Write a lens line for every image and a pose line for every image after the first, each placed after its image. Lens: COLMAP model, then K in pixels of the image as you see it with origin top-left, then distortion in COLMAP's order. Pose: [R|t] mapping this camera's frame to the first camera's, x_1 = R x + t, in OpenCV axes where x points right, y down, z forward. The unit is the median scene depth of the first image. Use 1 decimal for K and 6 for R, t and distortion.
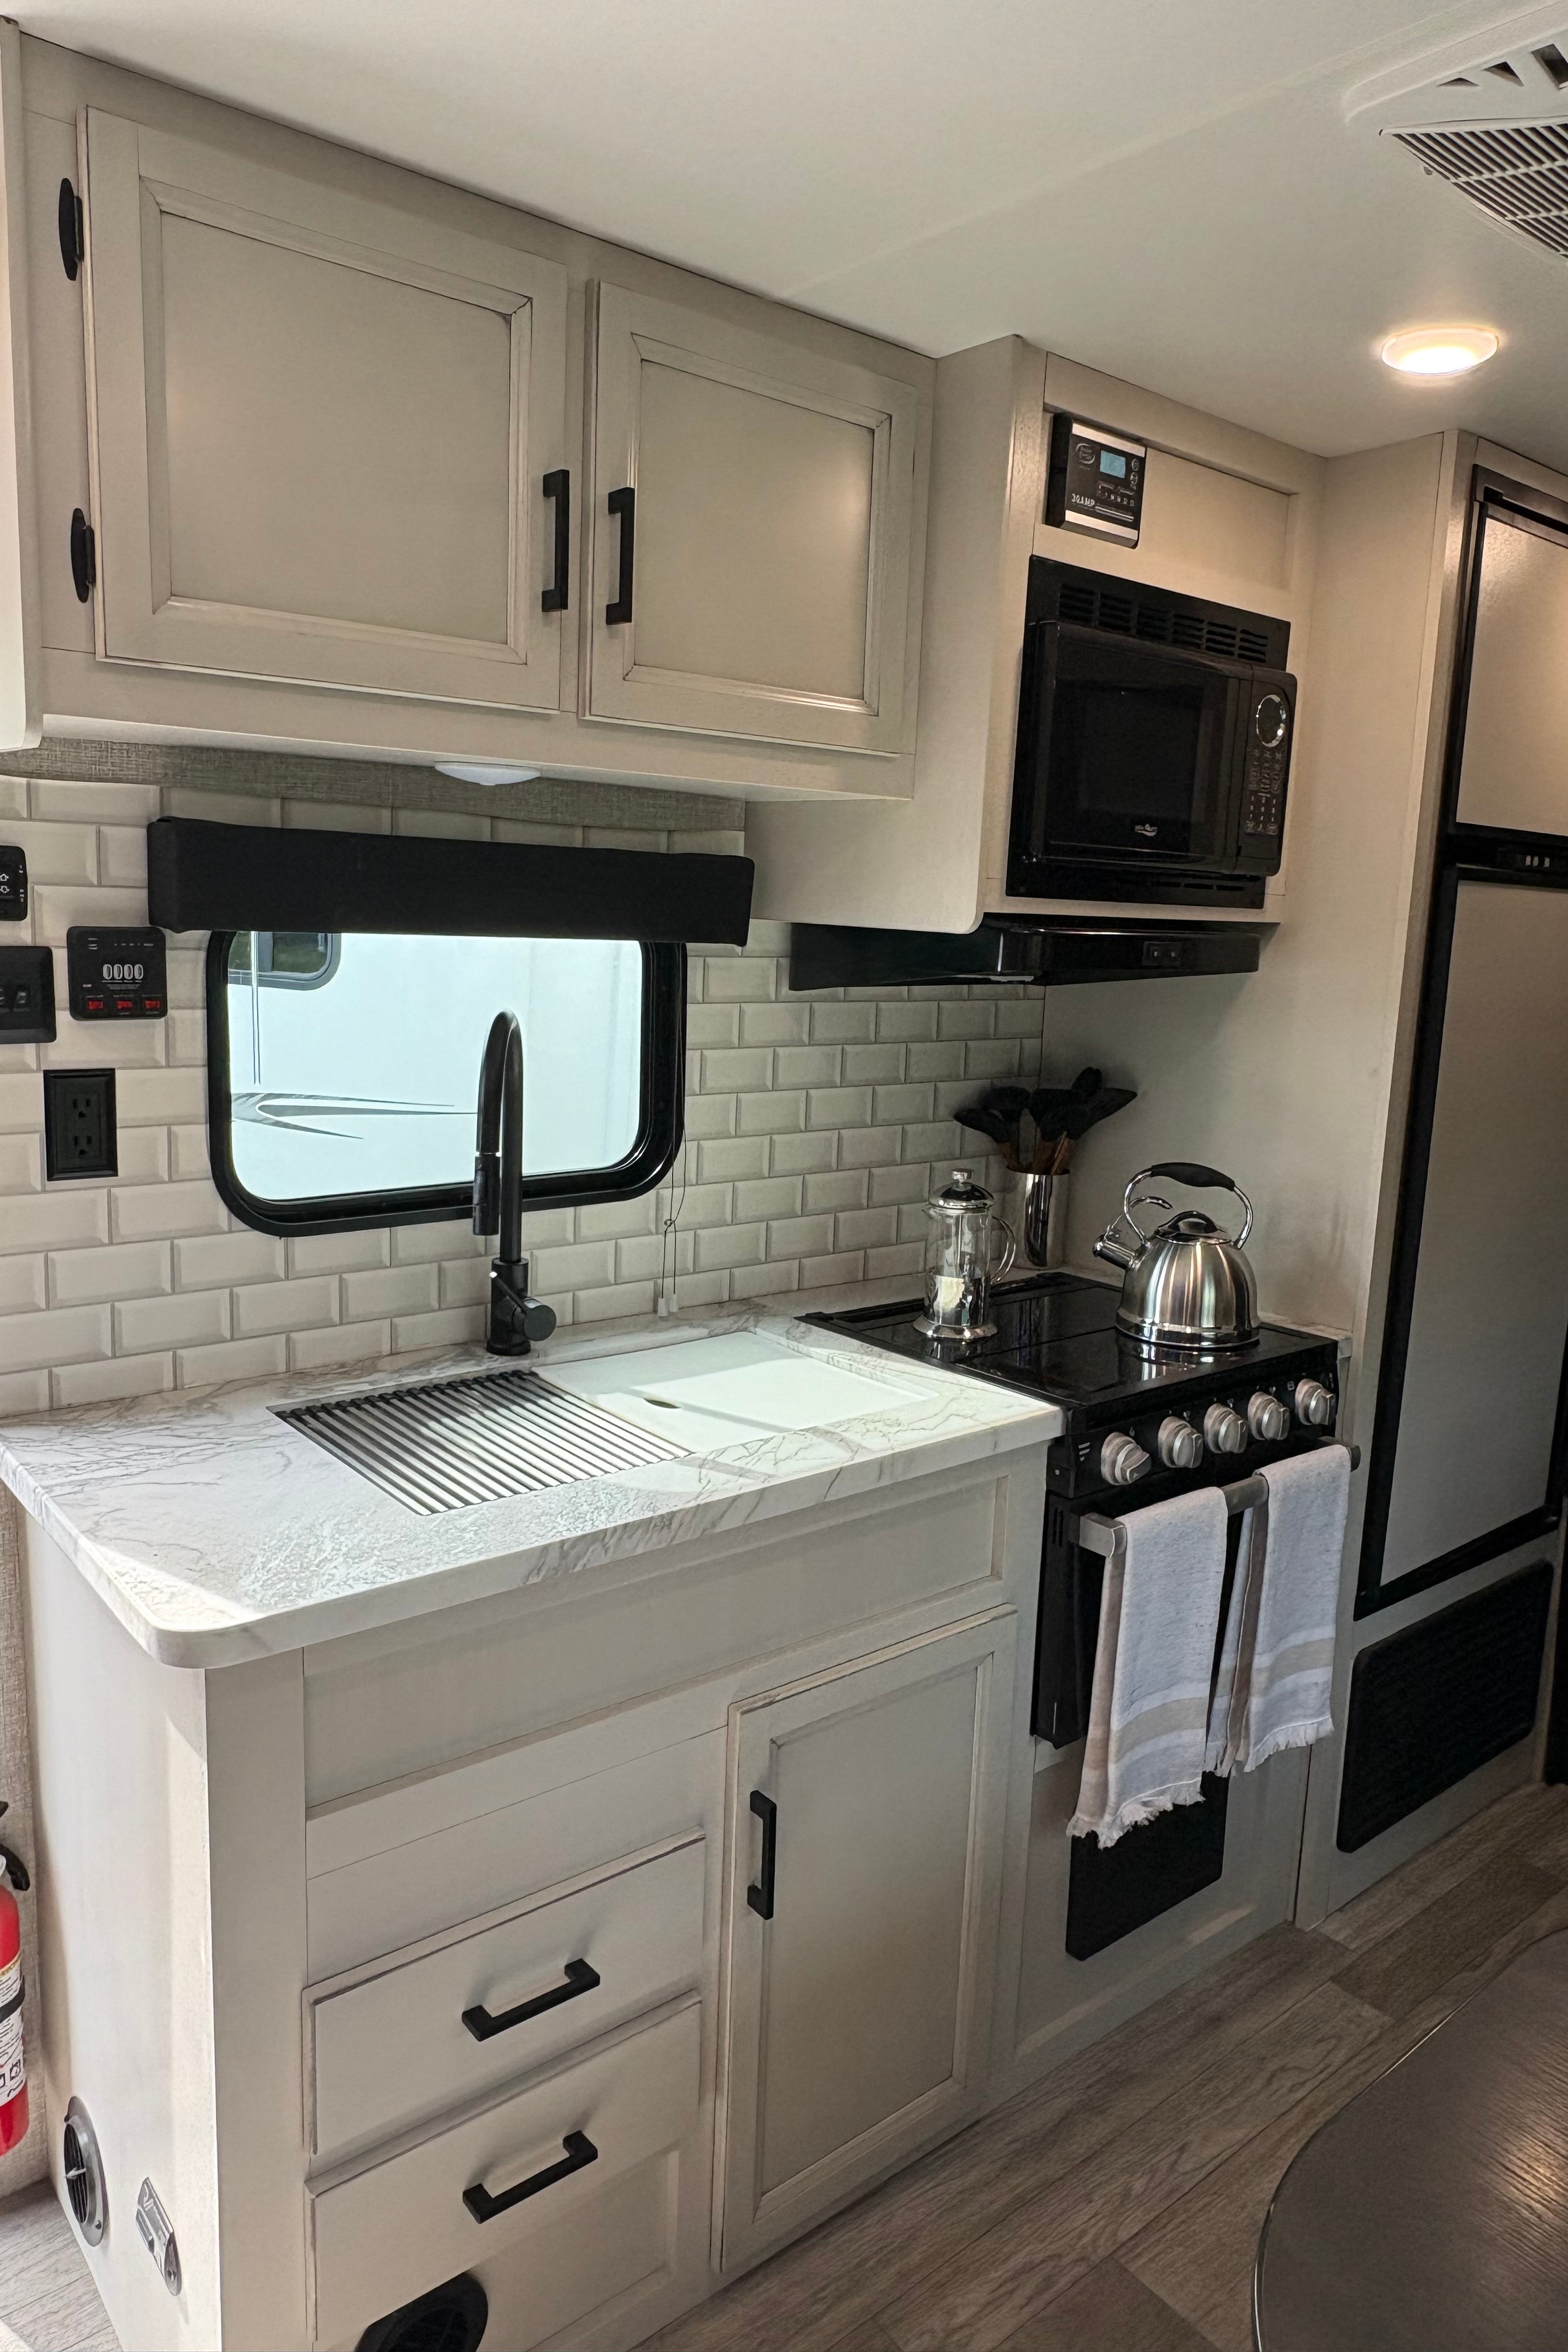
lens RADIAL K [[1535.7, 0, 781.6], [0, 1535.7, 1171.8], [0, 0, 1]] dist [0.002534, -0.002993]
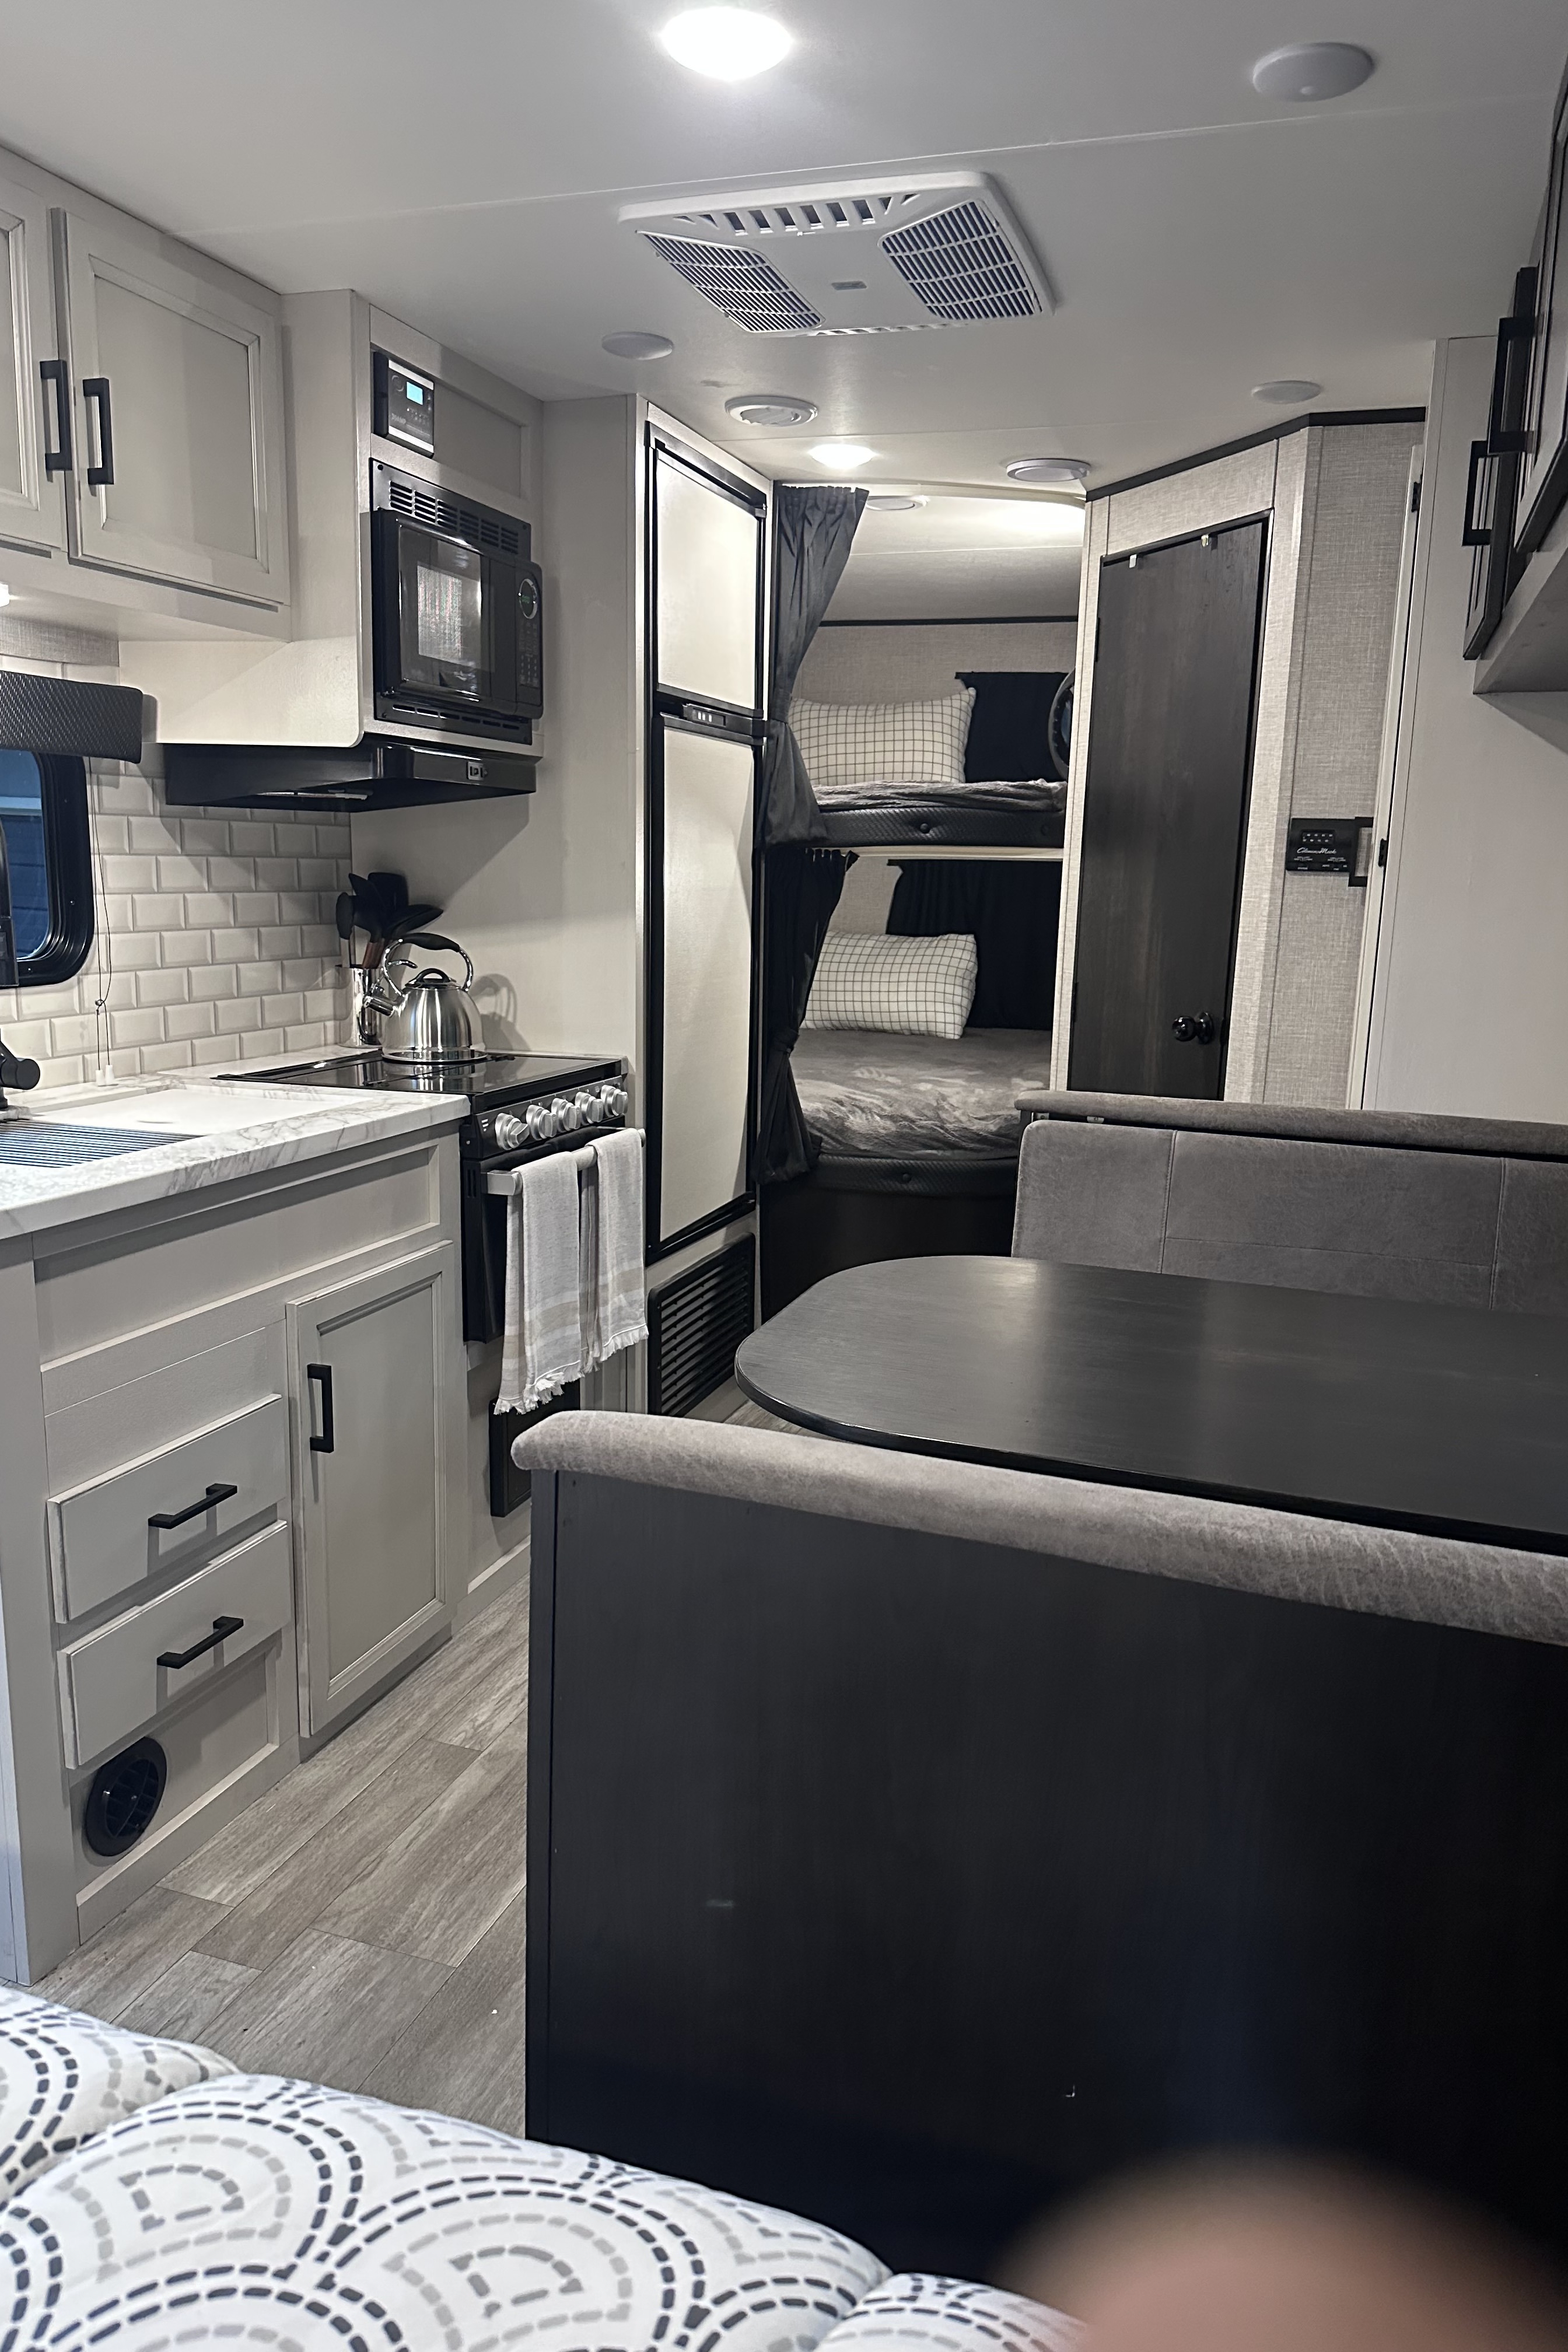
lens RADIAL K [[1629.0, 0, 788.7], [0, 1629.0, 1177.2], [0, 0, 1]] dist [-0.006674, -0.003044]
pose [[0.850733, -0.114946, 0.512875, -0.315533], [0.091046, 0.993270, 0.071591, 0.142715], [-0.517653, -0.014210, 0.855473, -0.384223]]
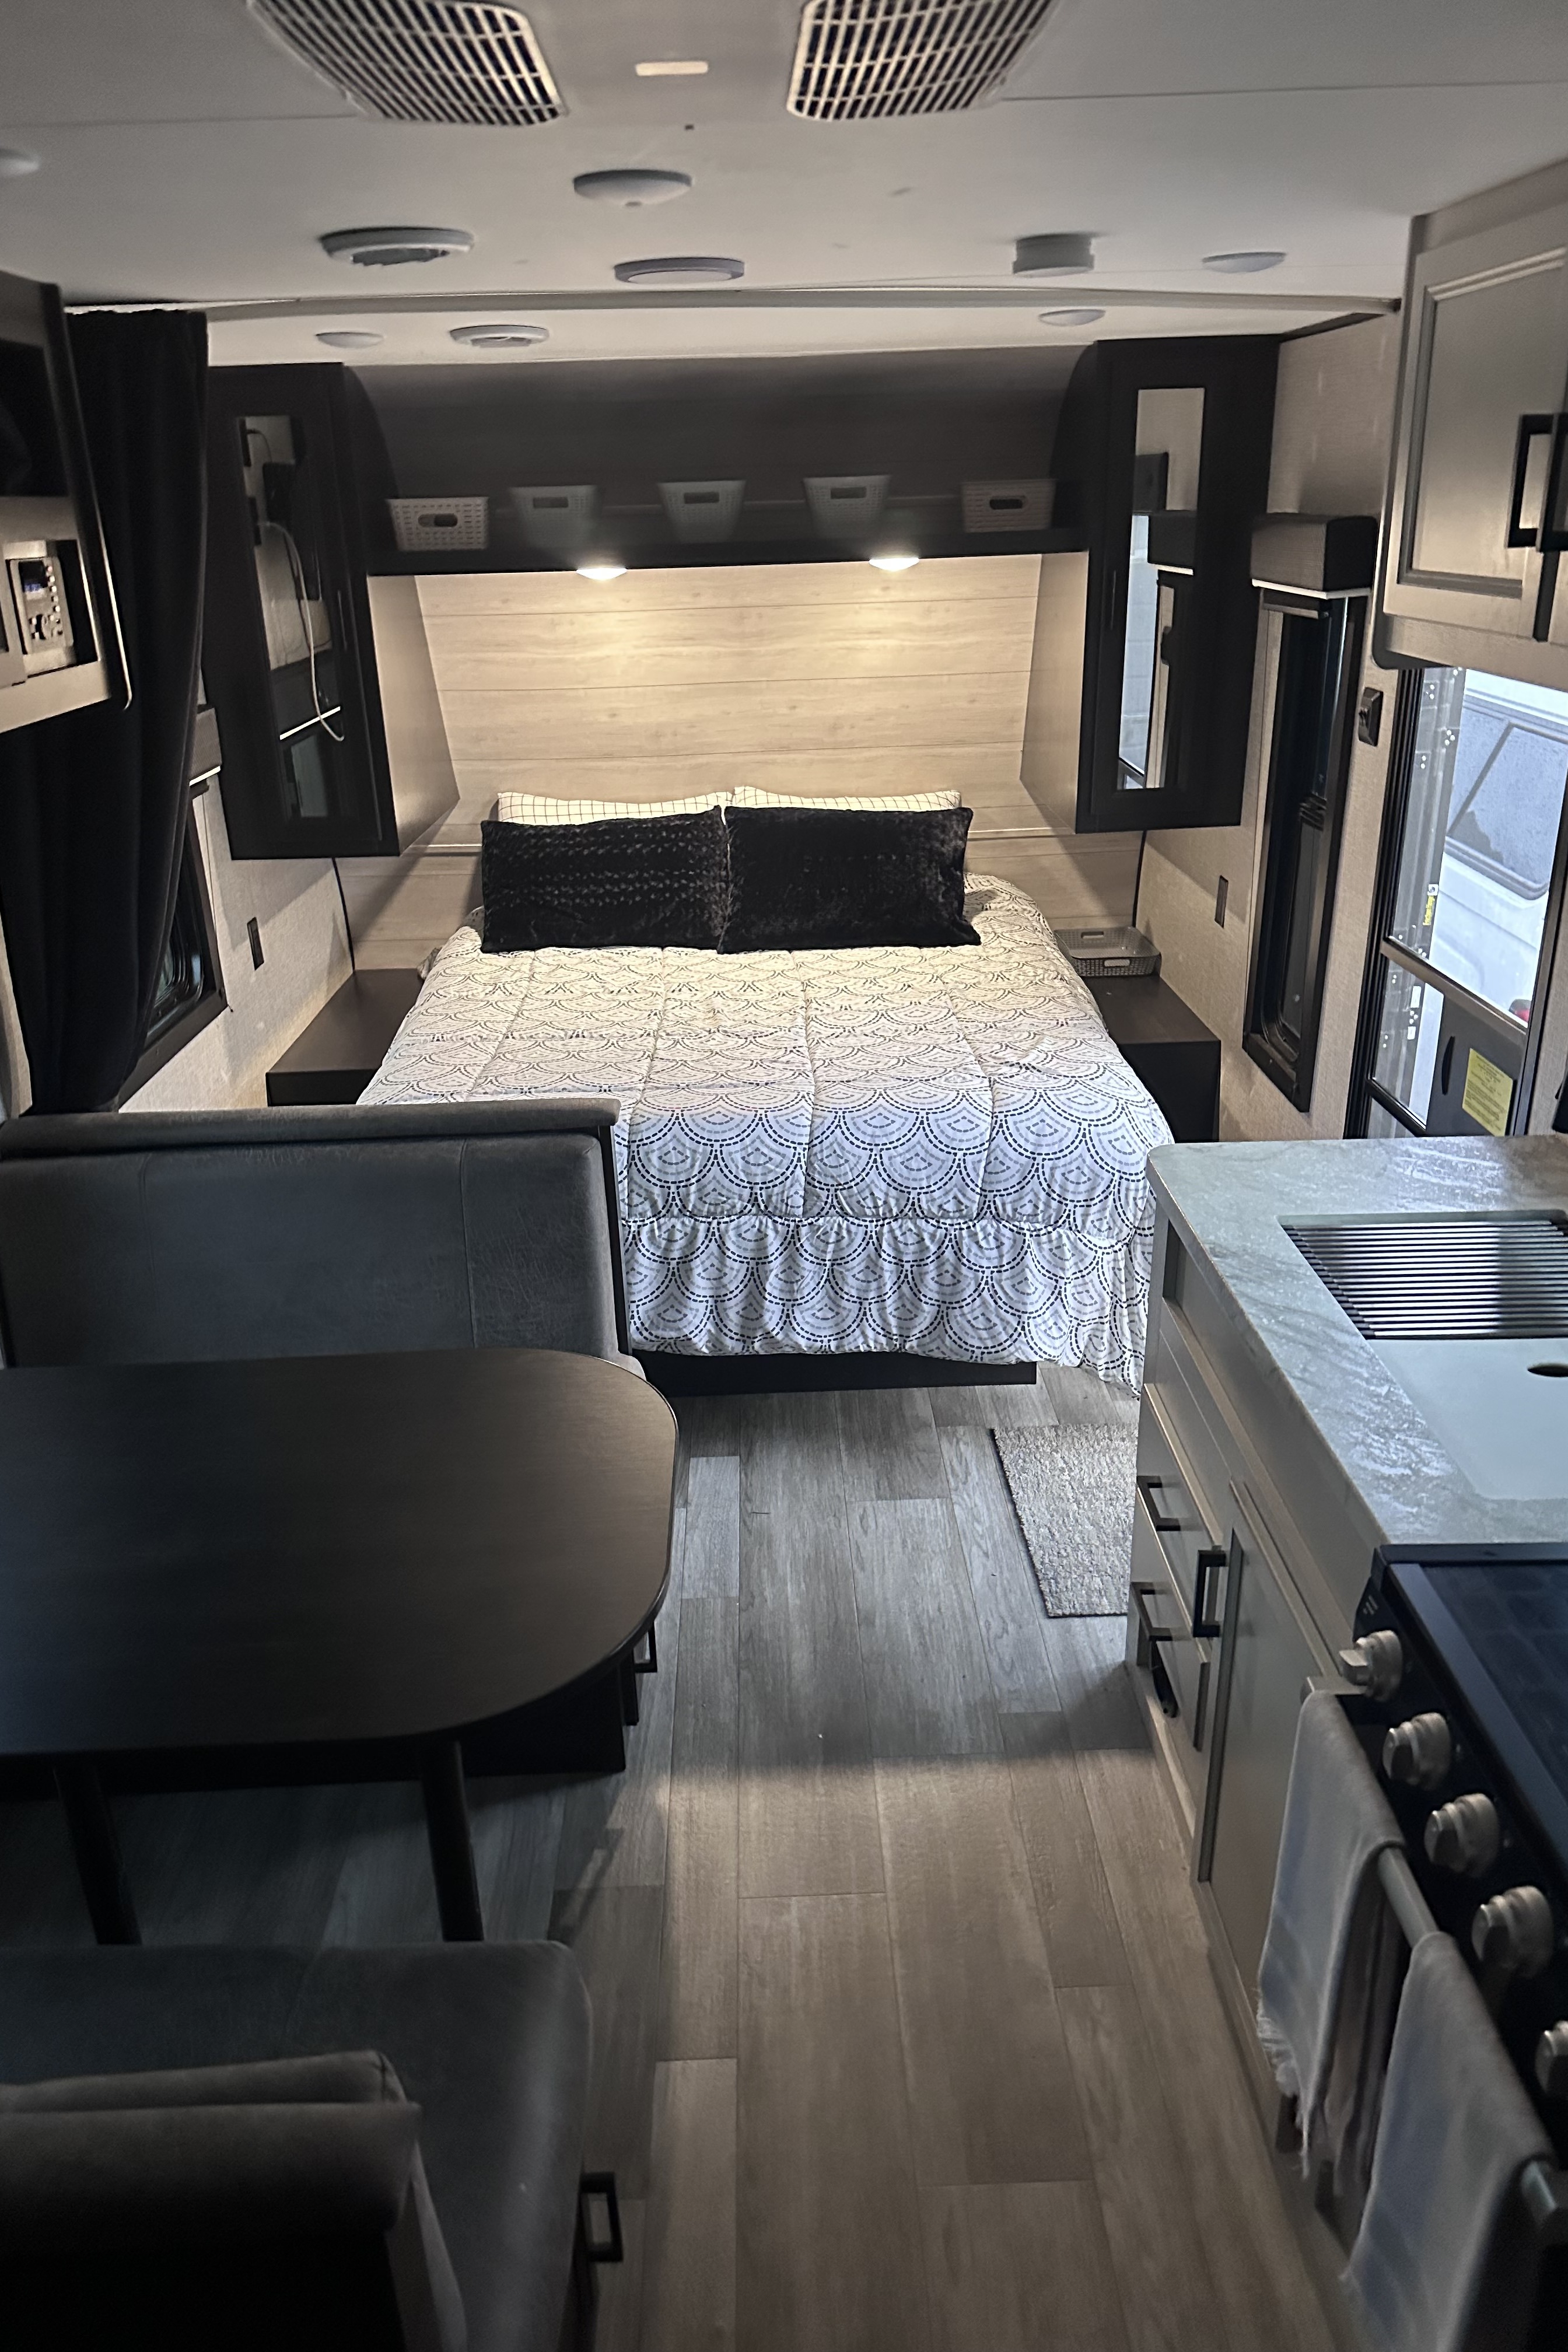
lens RADIAL K [[1629.0, 0, 788.9], [0, 1629.0, 1172.5], [0, 0, 1]] dist [-0.006674, -0.003044]
pose [[-0.607983, 0.298658, -0.735636, 0.880216], [-0.125969, 0.878529, 0.460781, -0.355354], [0.783893, 0.372814, -0.496509, 1.046600]]
